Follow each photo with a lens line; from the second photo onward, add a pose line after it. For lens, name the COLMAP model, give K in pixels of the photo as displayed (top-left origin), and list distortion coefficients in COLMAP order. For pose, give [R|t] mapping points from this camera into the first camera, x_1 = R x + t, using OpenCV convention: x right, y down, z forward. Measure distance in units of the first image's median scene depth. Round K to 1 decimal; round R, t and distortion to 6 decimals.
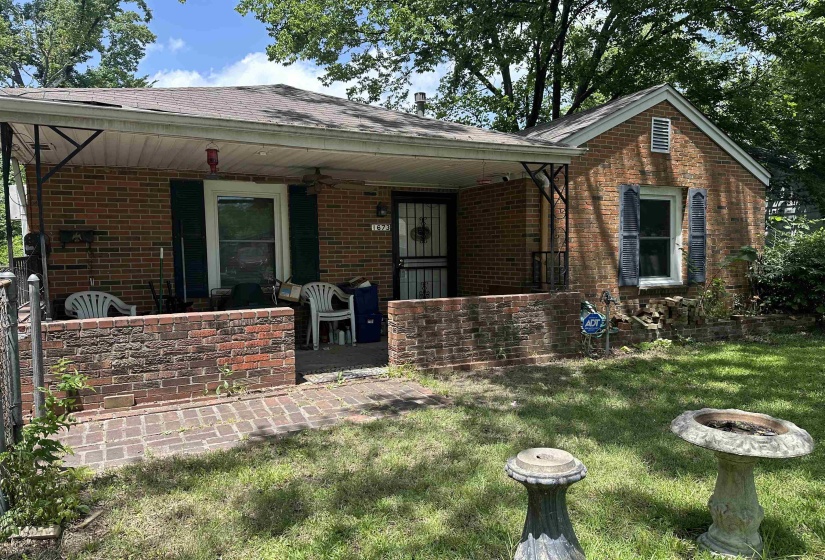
lens RADIAL K [[569.4, 0, 412.5], [0, 569.4, 280.0], [0, 0, 1]] dist [0.079494, -0.097441]
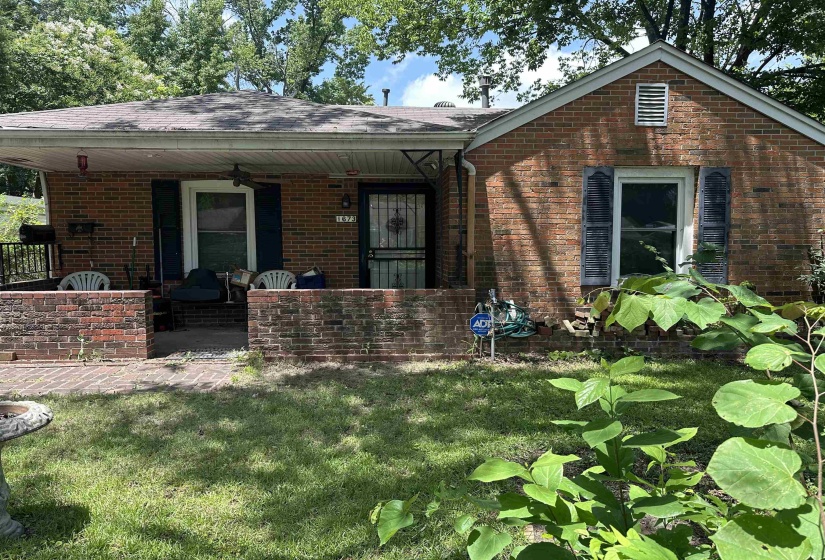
lens RADIAL K [[569.4, 0, 412.5], [0, 569.4, 280.0], [0, 0, 1]] dist [0.079494, -0.097441]
pose [[0.912876, 0.037528, -0.406509, 0.517868], [-0.029836, 0.999236, 0.025246, -0.012555], [0.407146, -0.010918, 0.913298, 0.117520]]
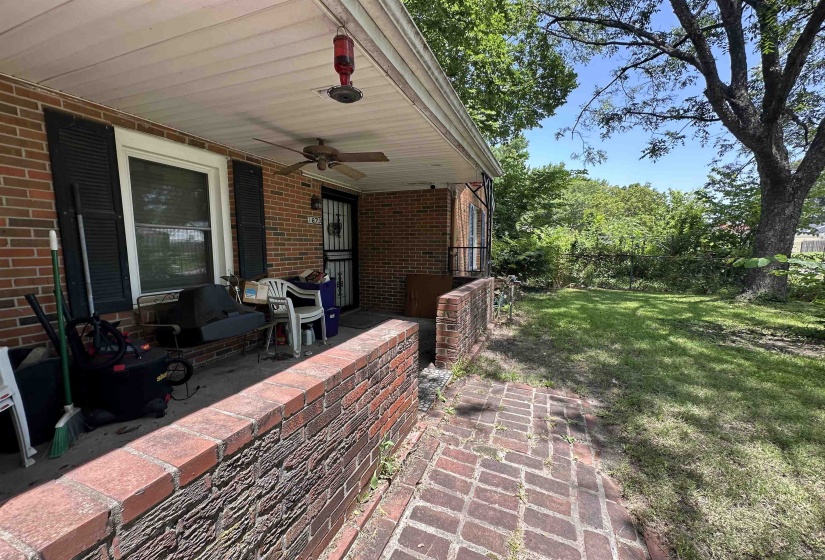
lens RADIAL K [[327.7, 0, 412.5], [0, 327.7, 280.0], [0, 0, 1]] dist [-0.000077, 0.000132]
pose [[0.757407, -0.052765, 0.650808, -0.335430], [0.020130, 0.998143, 0.057498, -0.018224], [-0.652633, -0.030448, 0.757062, 0.482221]]
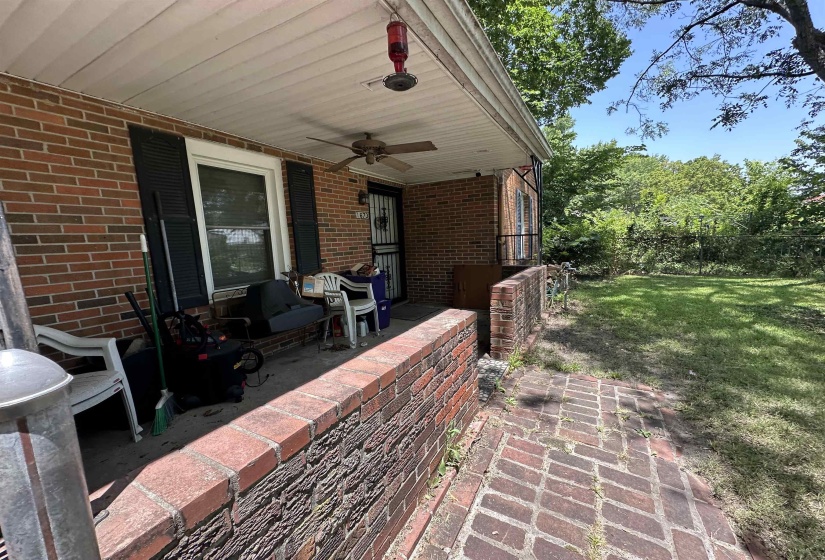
lens RADIAL K [[328.4, 0, 412.2], [0, 328.4, 281.6], [0, 0, 1]] dist [0.000084, 0.000350]
pose [[0.831383, -0.092389, 0.547966, -0.345435], [0.059162, 0.995194, 0.078033, -0.015199], [-0.552542, -0.032457, 0.832853, 0.491360]]
